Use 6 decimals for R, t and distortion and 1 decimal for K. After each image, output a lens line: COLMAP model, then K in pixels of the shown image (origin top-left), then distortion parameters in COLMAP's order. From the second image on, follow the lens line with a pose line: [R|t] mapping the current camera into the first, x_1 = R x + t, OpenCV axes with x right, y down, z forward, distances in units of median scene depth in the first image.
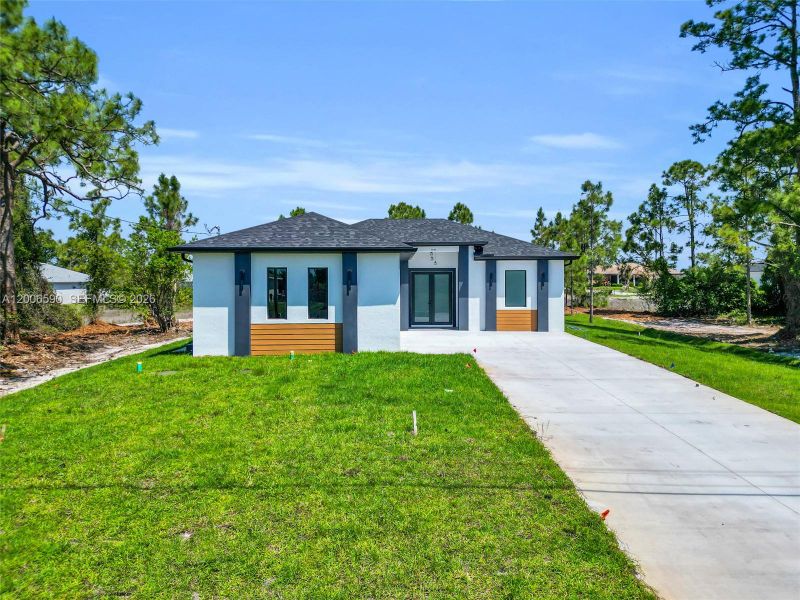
lens RADIAL K [[559.6, 0, 400.8], [0, 559.6, 282.3], [0, 0, 1]] dist [0.062372, -0.065966]
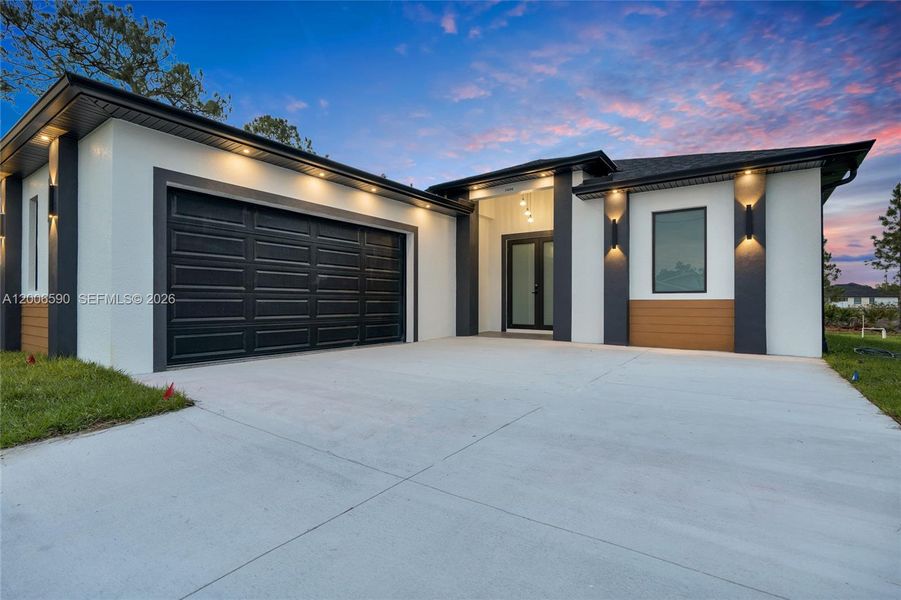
lens RADIAL K [[438.7, 0, 450.5], [0, 438.7, 300.0], [0, 0, 1]] dist [-0.001135, 0.000060]
pose [[0.824920, -0.000220, -0.565250, 0.250894], [-0.007397, 0.999910, -0.011185, 0.054167], [0.565201, 0.013408, 0.824844, 0.619426]]
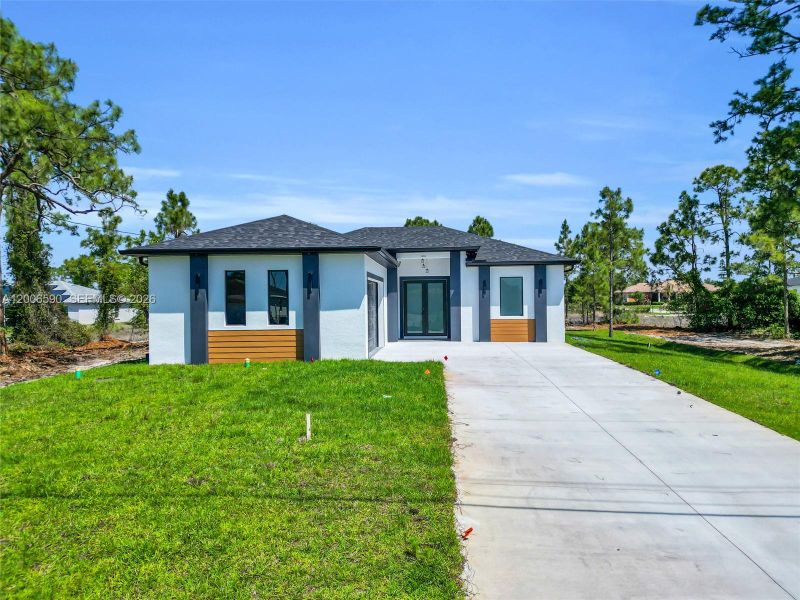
lens RADIAL K [[561.9, 0, 400.0], [0, 561.9, 300.0], [0, 0, 1]] dist [0.062133, -0.064838]
pose [[0.997631, -0.008467, -0.068277, 0.083563], [0.007972, 0.999940, -0.007514, 0.022836], [0.068336, 0.006952, 0.997638, 0.051871]]
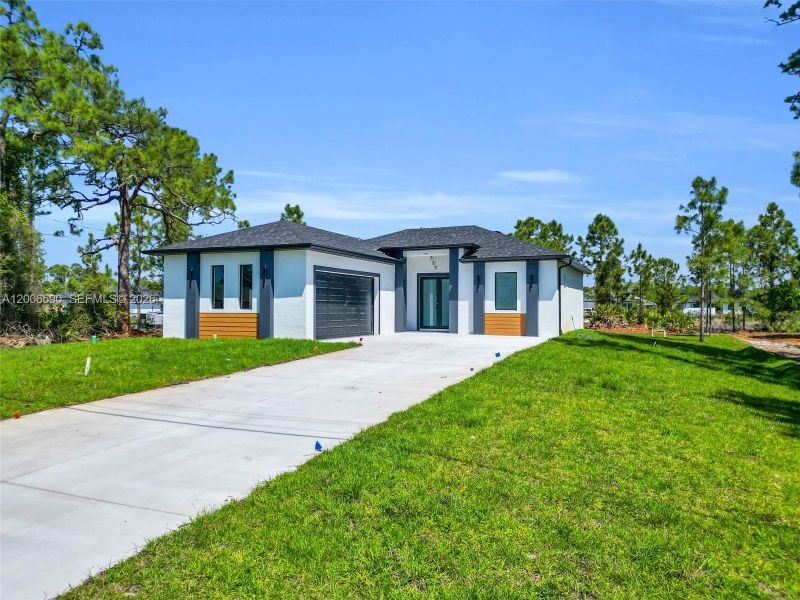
lens RADIAL K [[561.9, 0, 400.0], [0, 561.9, 300.0], [0, 0, 1]] dist [0.062133, -0.064838]
pose [[0.919302, 0.001601, -0.393549, 0.418202], [-0.009175, 0.999807, -0.017363, 0.044670], [0.393445, 0.019573, 0.919140, 0.042171]]
